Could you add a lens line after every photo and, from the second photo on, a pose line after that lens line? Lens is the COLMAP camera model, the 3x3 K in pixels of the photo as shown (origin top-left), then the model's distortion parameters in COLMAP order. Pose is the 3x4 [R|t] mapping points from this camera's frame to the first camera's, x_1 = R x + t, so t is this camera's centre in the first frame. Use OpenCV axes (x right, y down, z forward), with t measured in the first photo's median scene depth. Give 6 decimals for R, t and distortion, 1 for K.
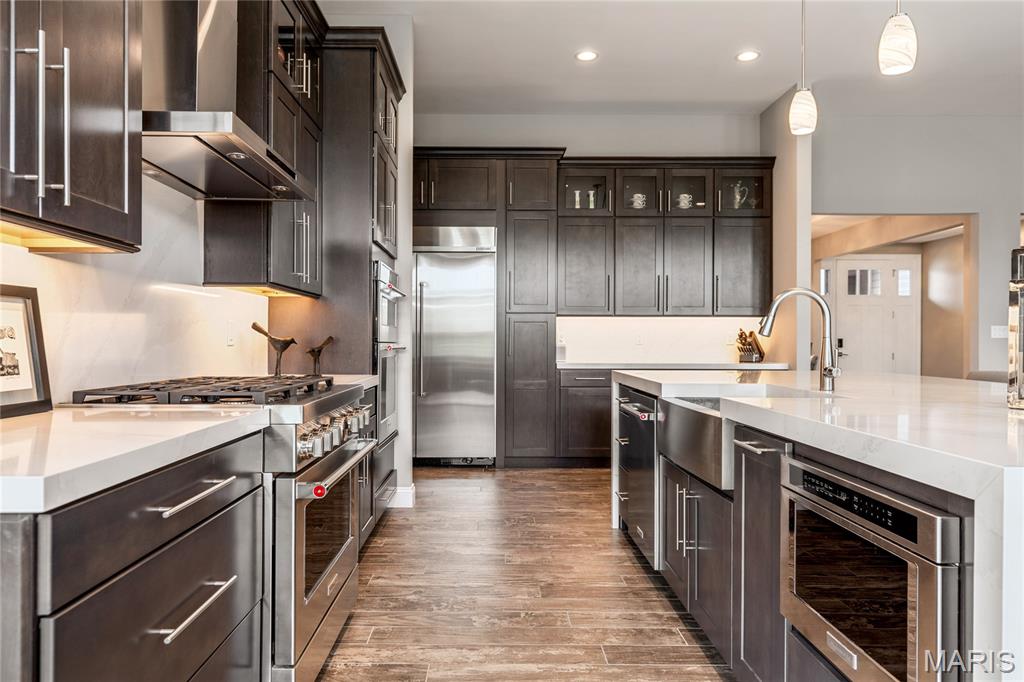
lens RADIAL K [[680.8, 0, 516.2], [0, 680.8, 344.2], [0, 0, 1]] dist [0.011833, 0.002248]
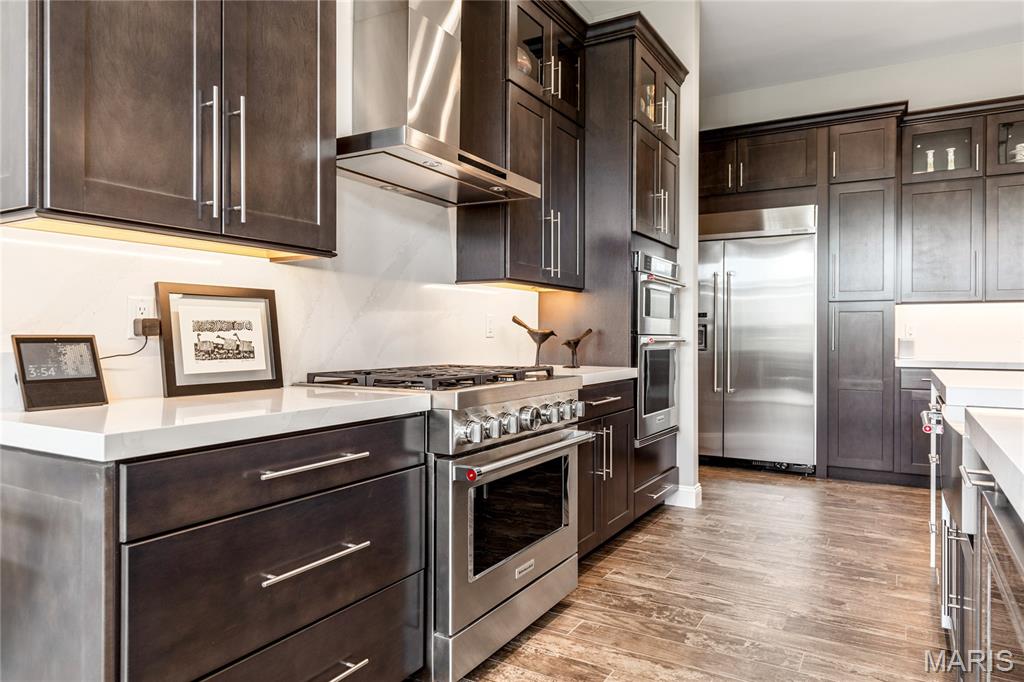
lens RADIAL K [[680.8, 0, 522.5], [0, 680.8, 339.1], [0, 0, 1]] dist [0.011833, 0.002248]
pose [[0.859650, 0.002485, -0.510877, 0.164369], [-0.001971, 0.999997, 0.001547, 0.002775], [0.510879, -0.000323, 0.859653, 0.075244]]
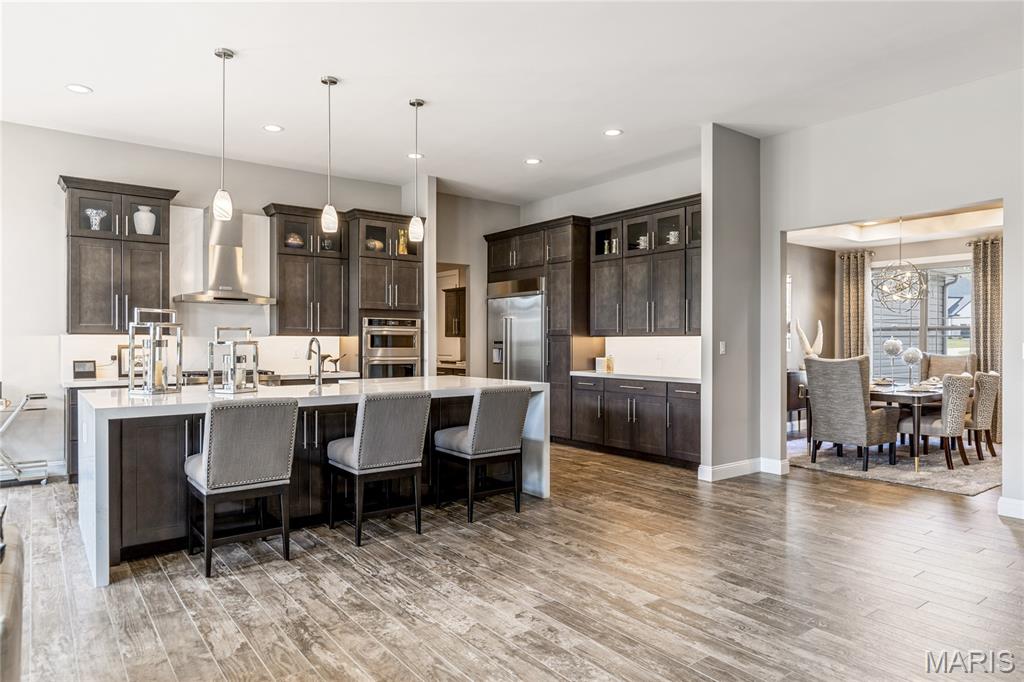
lens RADIAL K [[642.8, 0, 521.3], [0, 642.8, 346.0], [0, 0, 1]] dist [-0.000653, -0.002407]
pose [[0.586769, 0.002456, -0.809751, 1.767574], [-0.001591, 0.999997, 0.001880, -0.043214], [0.809753, 0.000185, 0.586771, 0.250278]]
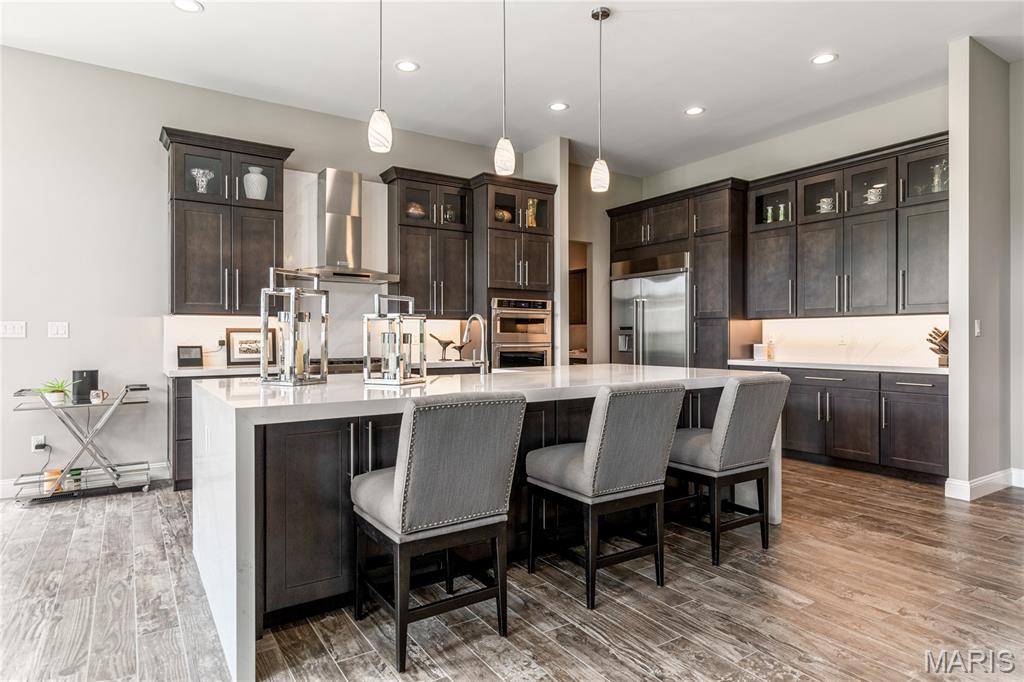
lens RADIAL K [[594.3, 0, 514.1], [0, 594.3, 341.4], [0, 0, 1]] dist [0.012140, -0.004703]
pose [[0.525045, 0.002295, -0.851071, 1.246970], [0.000548, 0.999995, 0.003034, -0.012799], [0.851074, -0.002059, 0.525041, 0.226116]]
